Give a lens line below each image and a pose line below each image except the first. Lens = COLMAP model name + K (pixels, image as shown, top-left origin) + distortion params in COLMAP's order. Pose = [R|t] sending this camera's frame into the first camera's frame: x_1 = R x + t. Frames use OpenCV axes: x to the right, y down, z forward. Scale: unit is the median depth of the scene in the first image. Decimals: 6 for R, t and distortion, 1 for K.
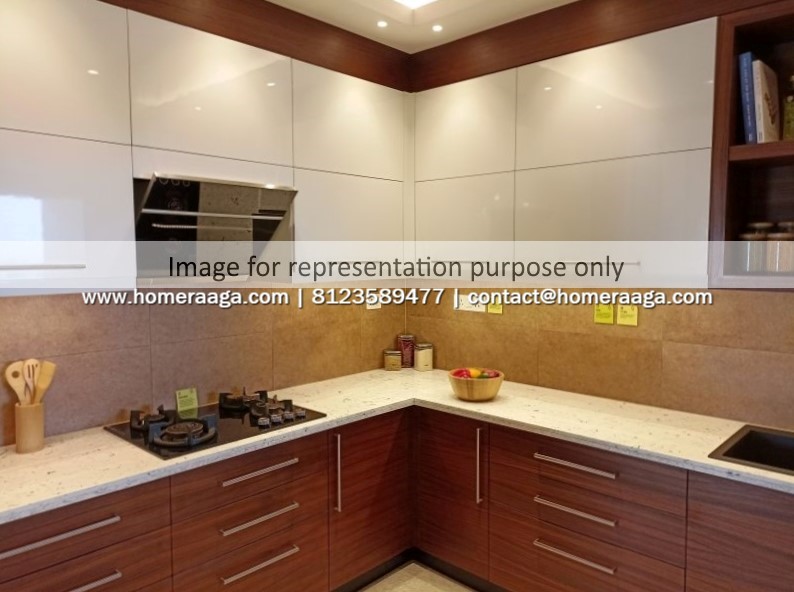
lens RADIAL K [[578.7, 0, 397.0], [0, 578.7, 296.0], [0, 0, 1]] dist [0.011649, 0.004345]
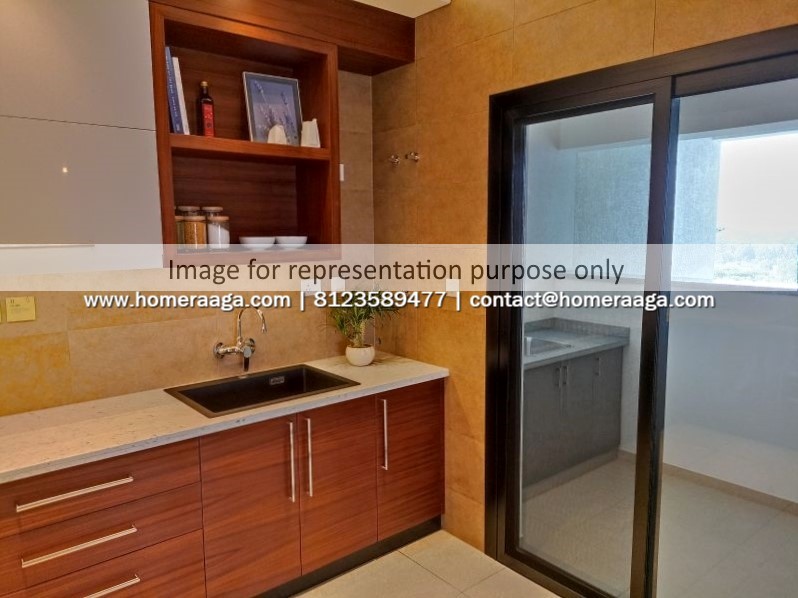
lens RADIAL K [[581.7, 0, 394.4], [0, 581.7, 295.5], [0, 0, 1]] dist [0.049331, -0.072604]
pose [[0.117819, -0.110054, 0.986918, -0.406519], [0.083325, 0.991431, 0.100610, -0.029085], [-0.989533, 0.070381, 0.125979, 0.406743]]
